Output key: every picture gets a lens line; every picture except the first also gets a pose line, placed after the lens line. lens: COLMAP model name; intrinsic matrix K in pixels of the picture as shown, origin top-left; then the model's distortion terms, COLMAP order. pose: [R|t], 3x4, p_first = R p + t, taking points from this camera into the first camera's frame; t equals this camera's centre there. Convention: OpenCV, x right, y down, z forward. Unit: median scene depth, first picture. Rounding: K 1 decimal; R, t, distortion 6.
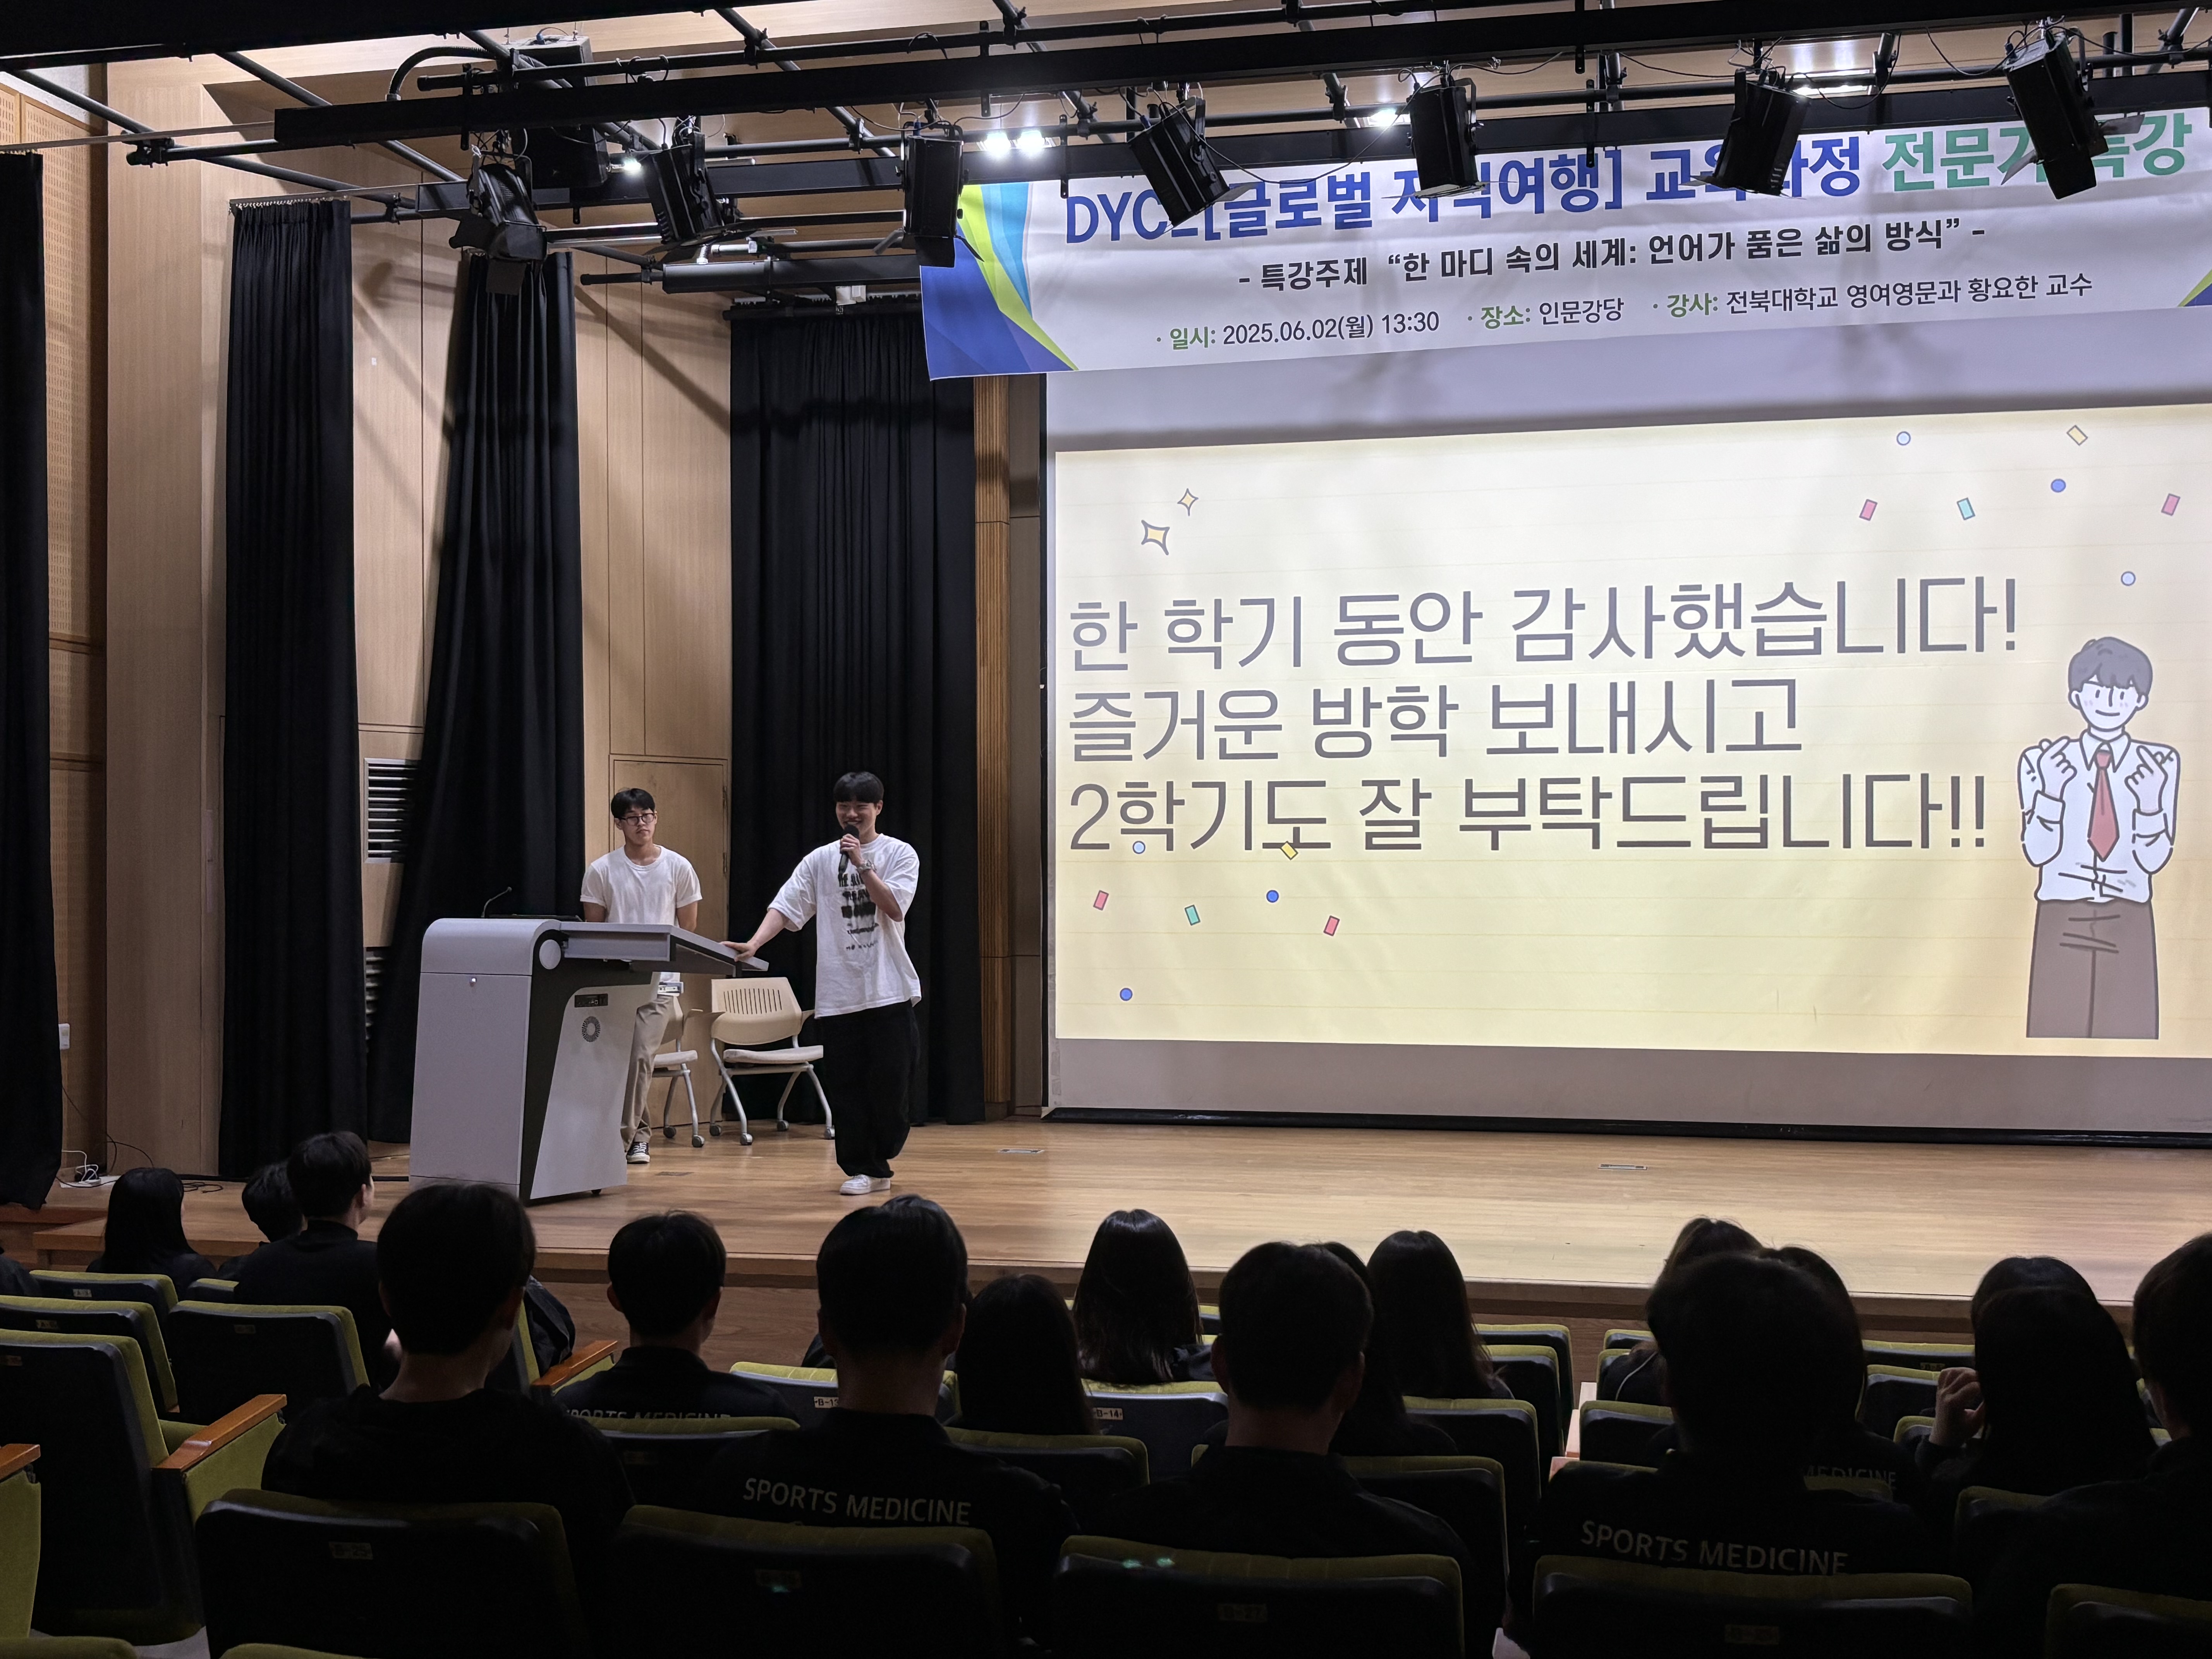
lens RADIAL K [[2516.1, 0, 1106.0], [0, 2516.1, 829.5], [0, 0, 1]] dist [0.171375, -0.643399]
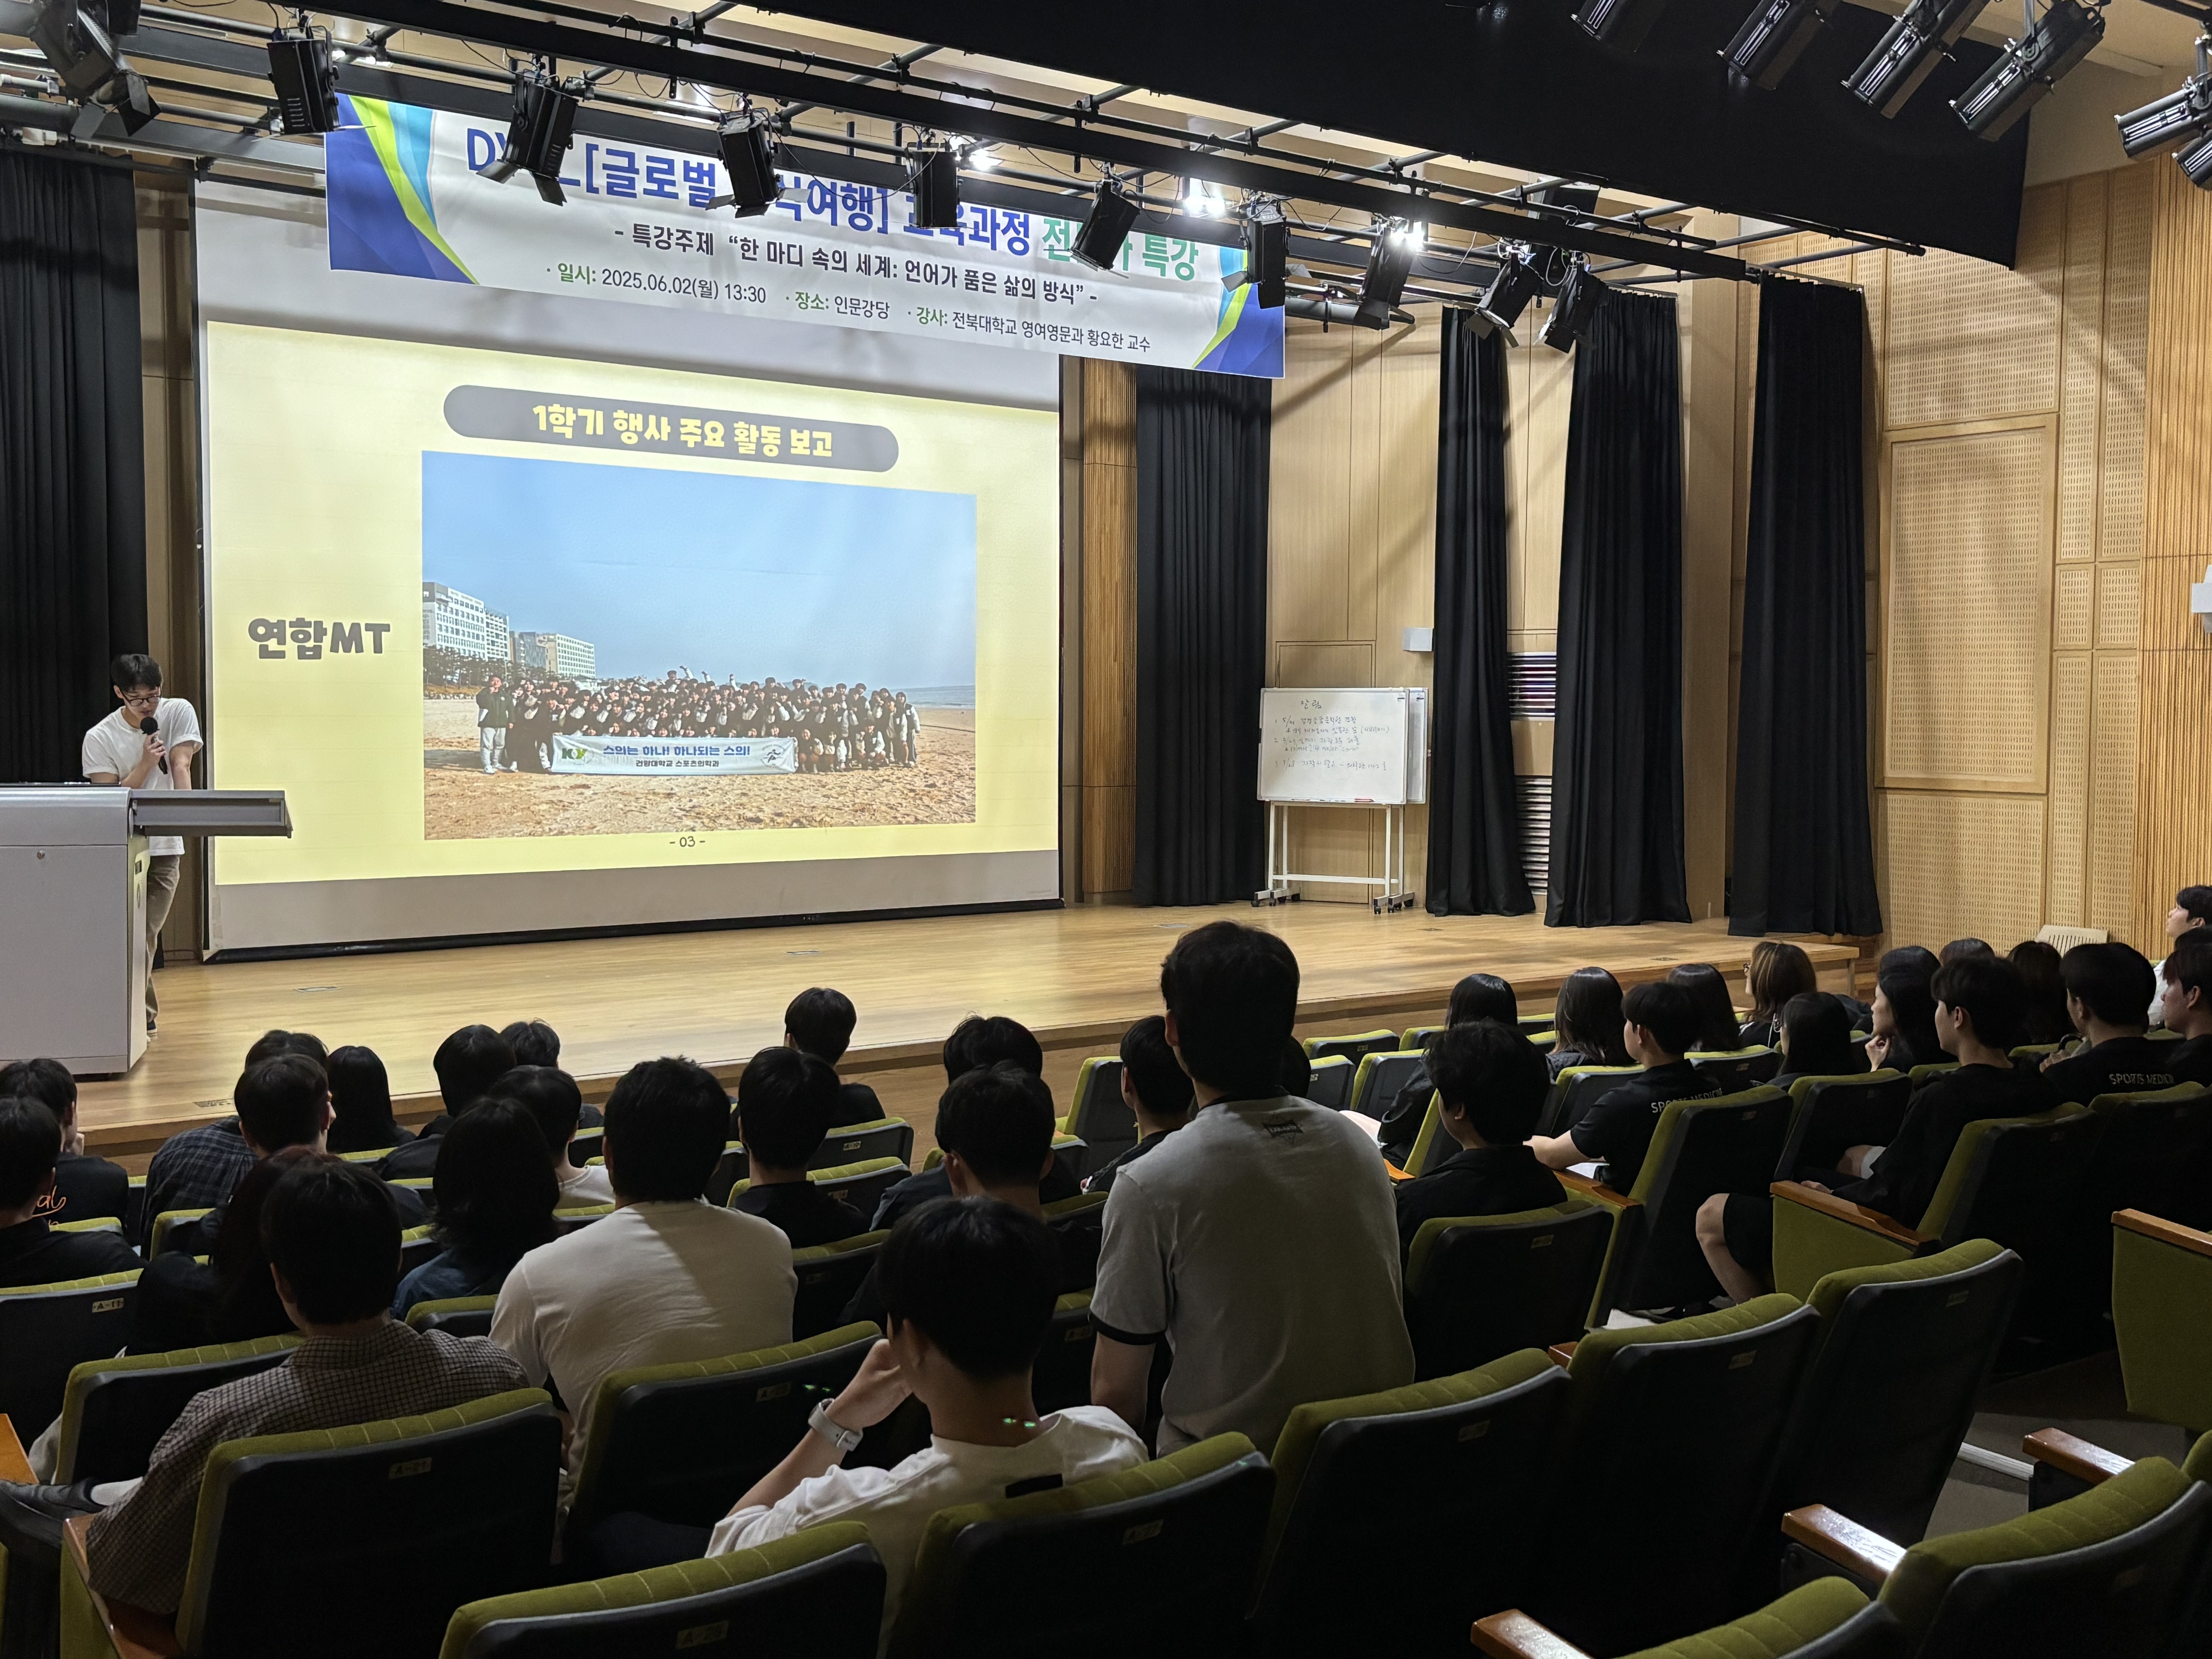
lens RADIAL K [[2390.3, 0, 1106.0], [0, 2390.3, 829.5], [0, 0, 1]] dist [-0.019495, 0.019511]
pose [[0.651330, -0.020415, 0.758520, -0.657701], [-0.027921, 0.998316, 0.050844, -0.001493], [-0.758281, -0.054295, 0.649663, 0.089078]]
